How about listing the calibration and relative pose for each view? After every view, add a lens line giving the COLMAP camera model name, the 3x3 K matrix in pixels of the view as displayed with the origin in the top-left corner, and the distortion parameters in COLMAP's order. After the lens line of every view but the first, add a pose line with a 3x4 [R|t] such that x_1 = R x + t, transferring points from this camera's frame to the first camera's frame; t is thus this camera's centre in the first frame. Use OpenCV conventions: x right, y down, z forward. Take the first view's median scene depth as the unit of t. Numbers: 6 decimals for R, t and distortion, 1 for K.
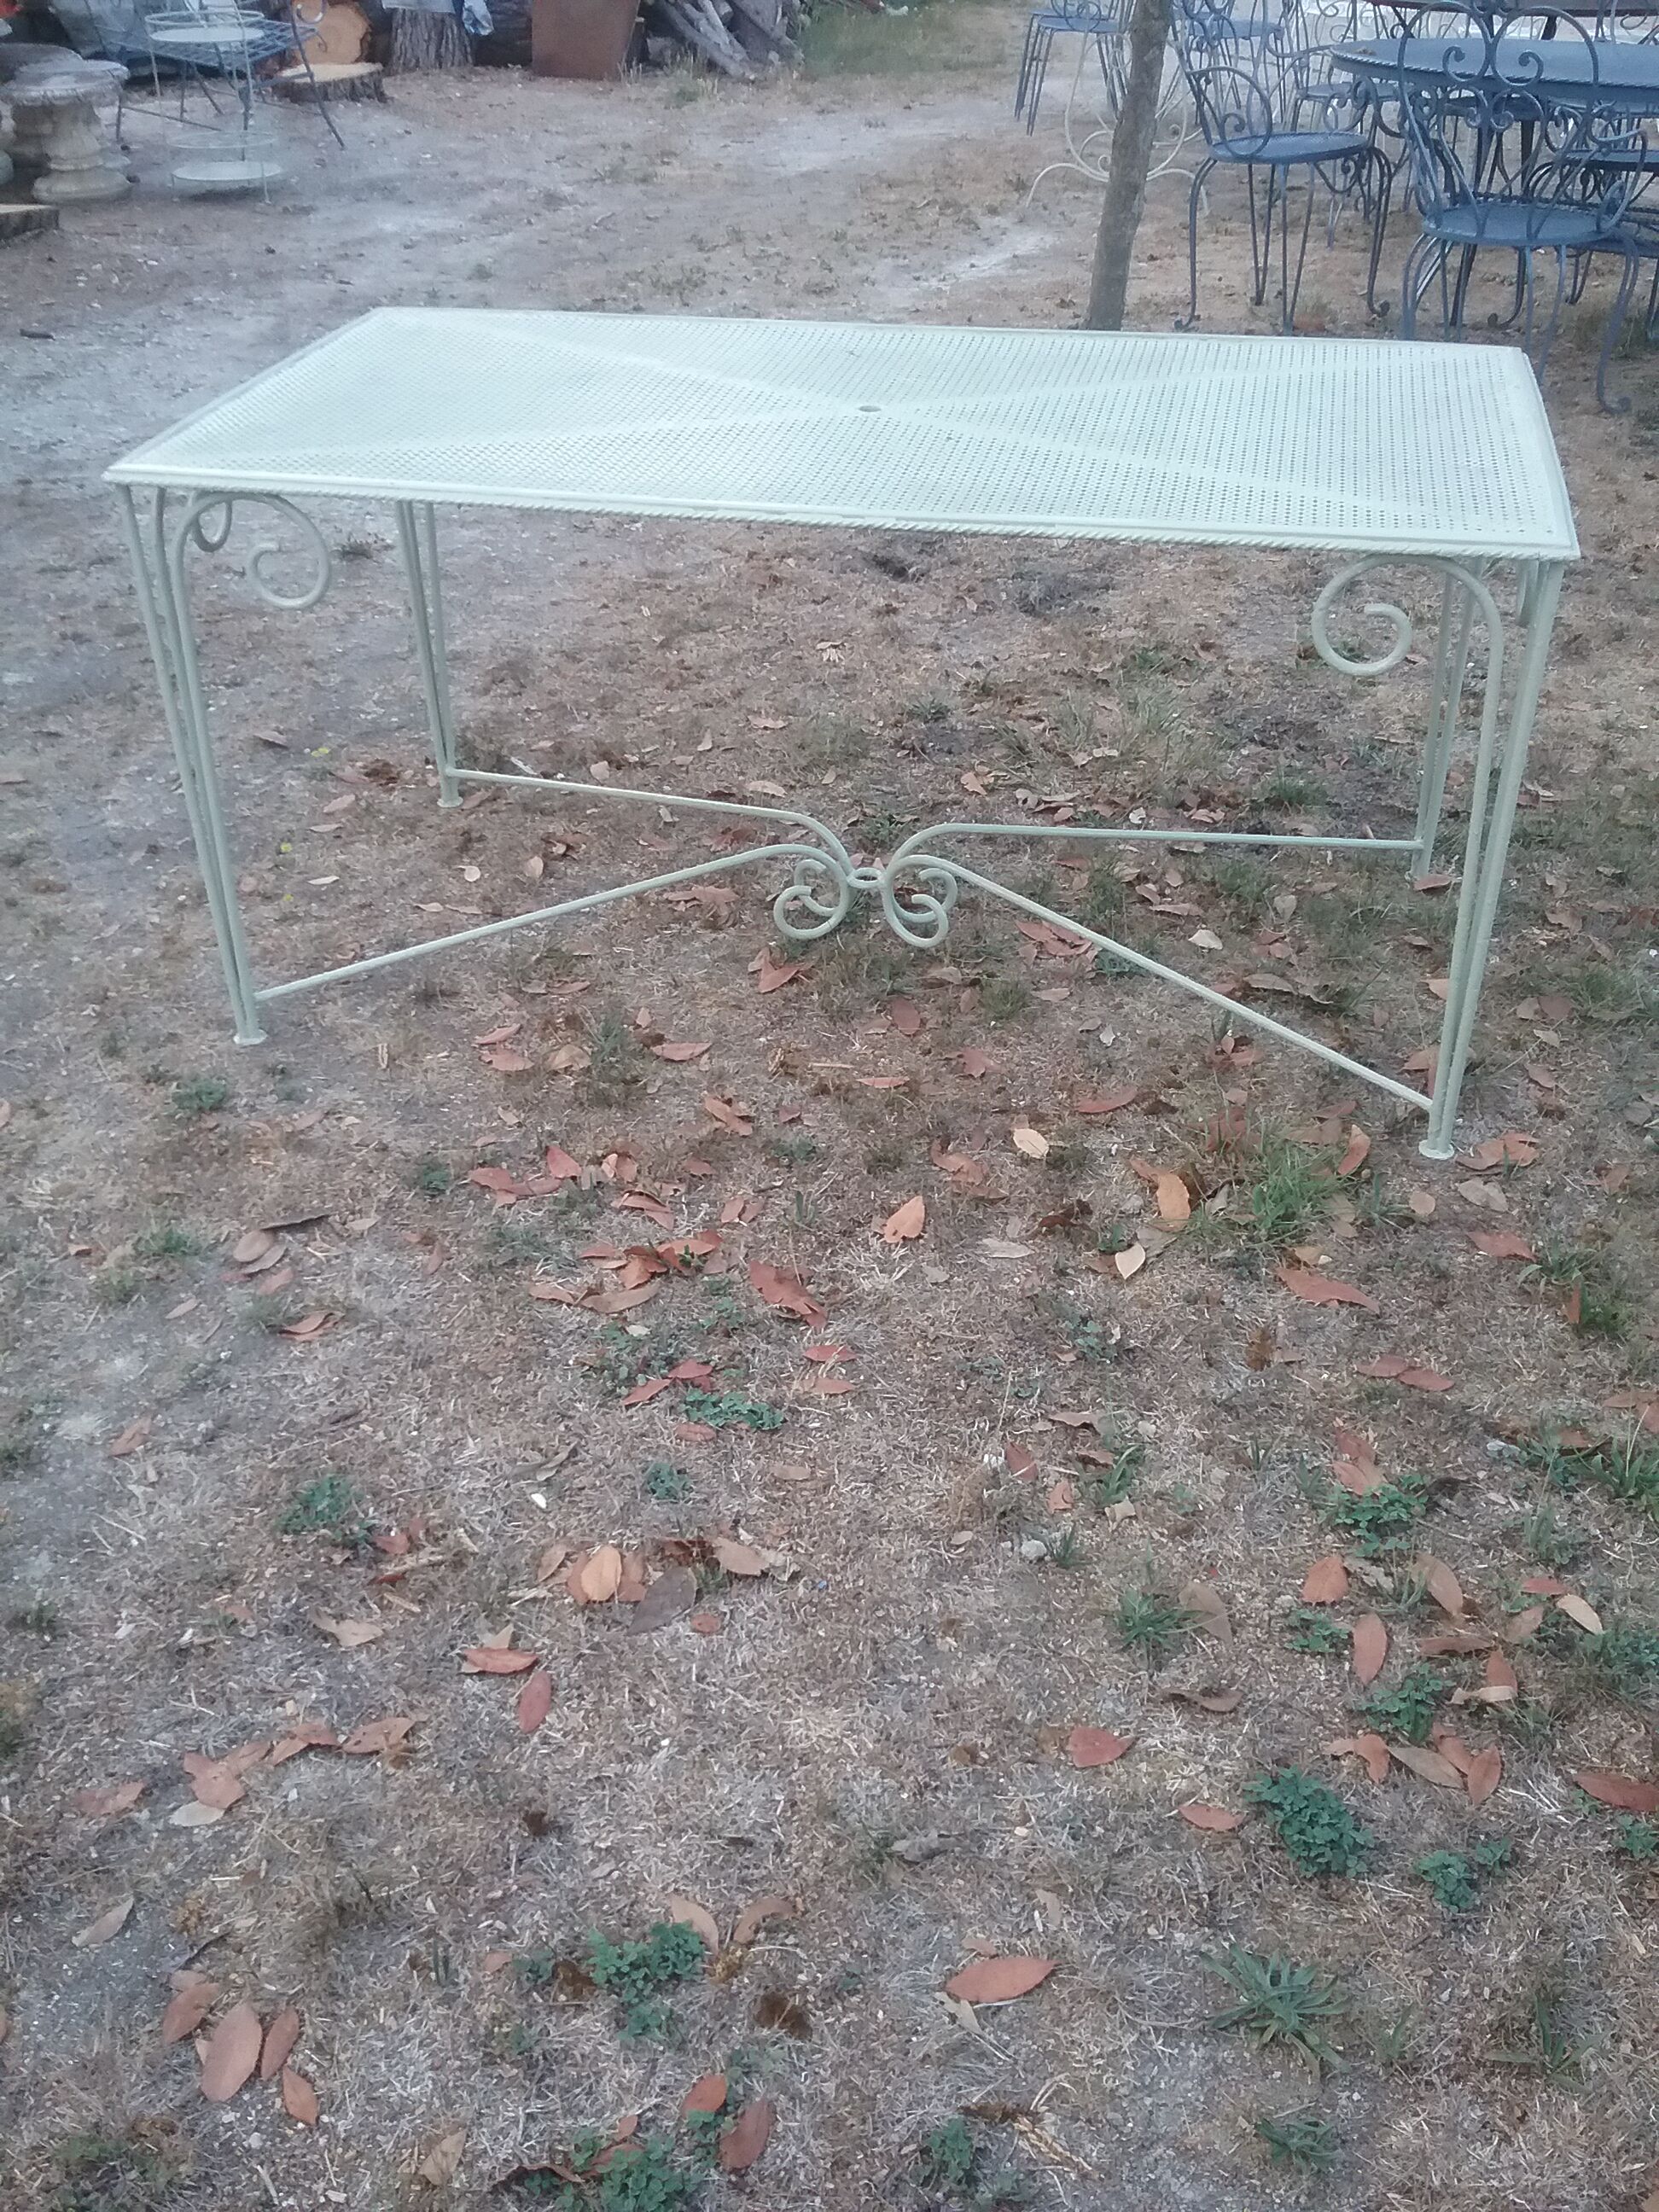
lens RADIAL K [[2054.9, 0, 829.5], [0, 2054.9, 1106.0], [0, 0, 1]] dist [0.078995, -0.150245]
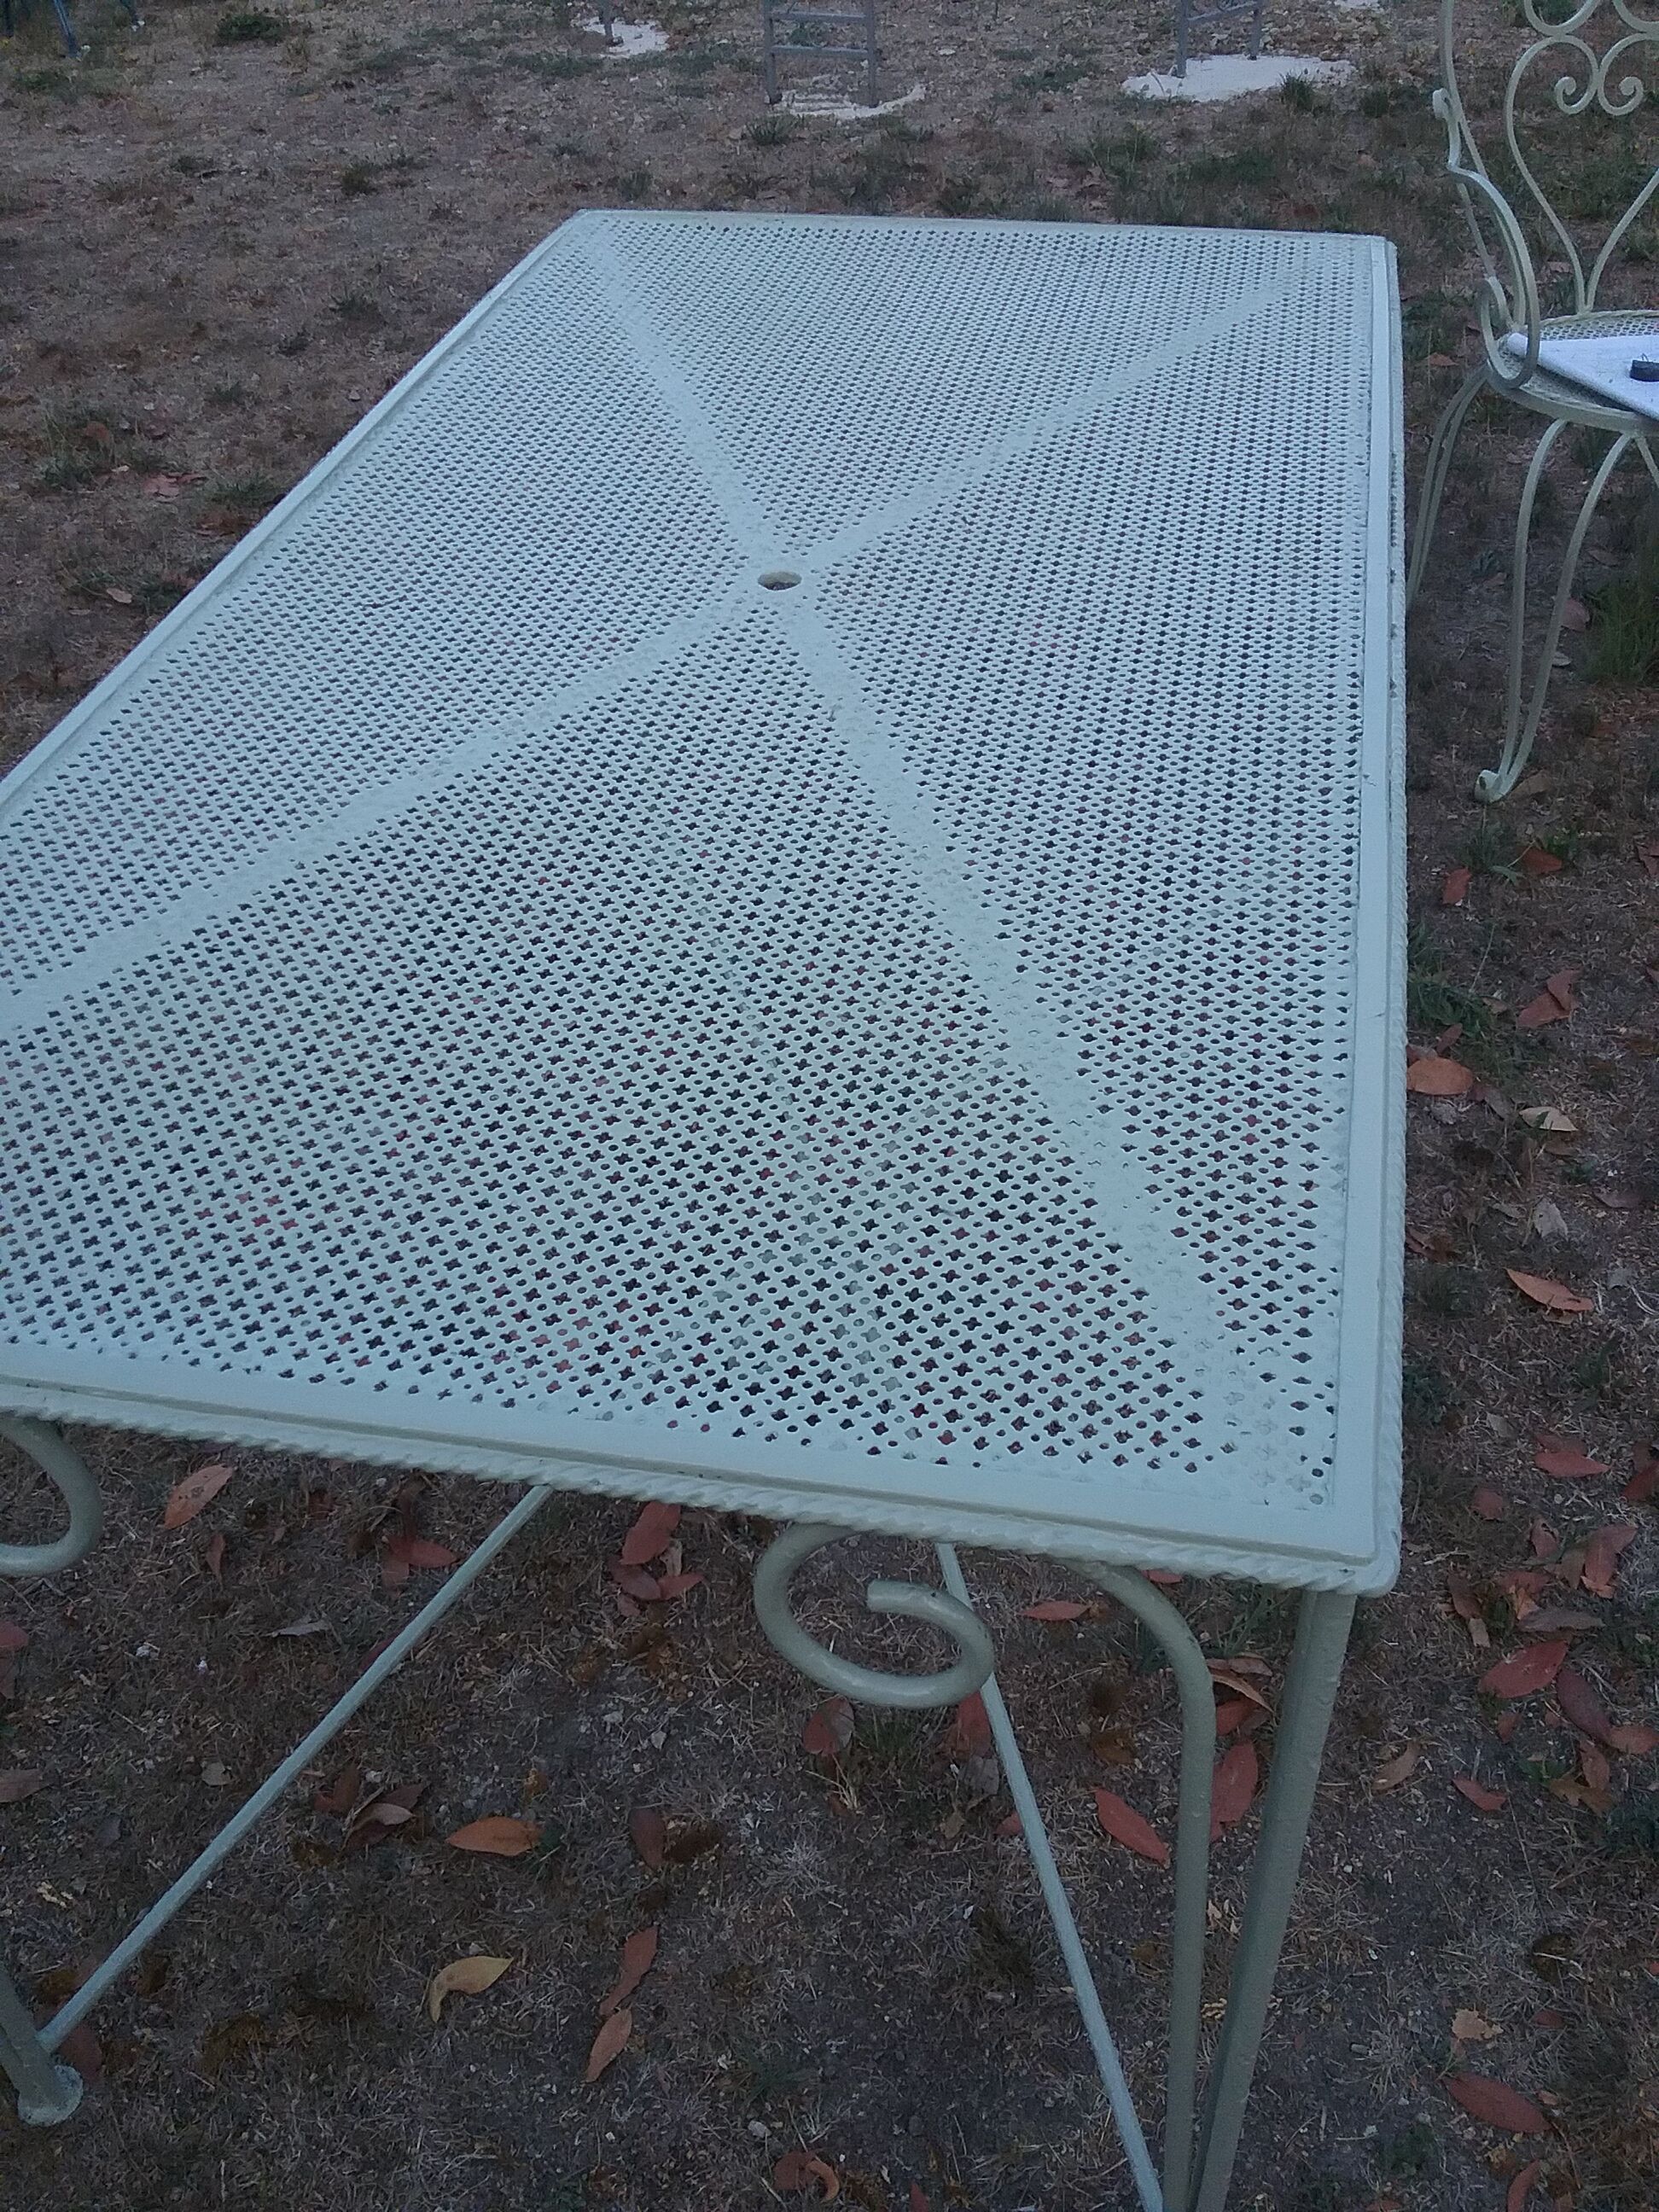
lens RADIAL K [[2054.9, 0, 829.5], [0, 2054.9, 1106.0], [0, 0, 1]] dist [0.078995, -0.150245]
pose [[-0.008578, -0.624004, 0.781374, -0.426778], [0.569275, 0.639370, 0.516849, -0.442753], [-0.822103, 0.449250, 0.349745, 0.700071]]
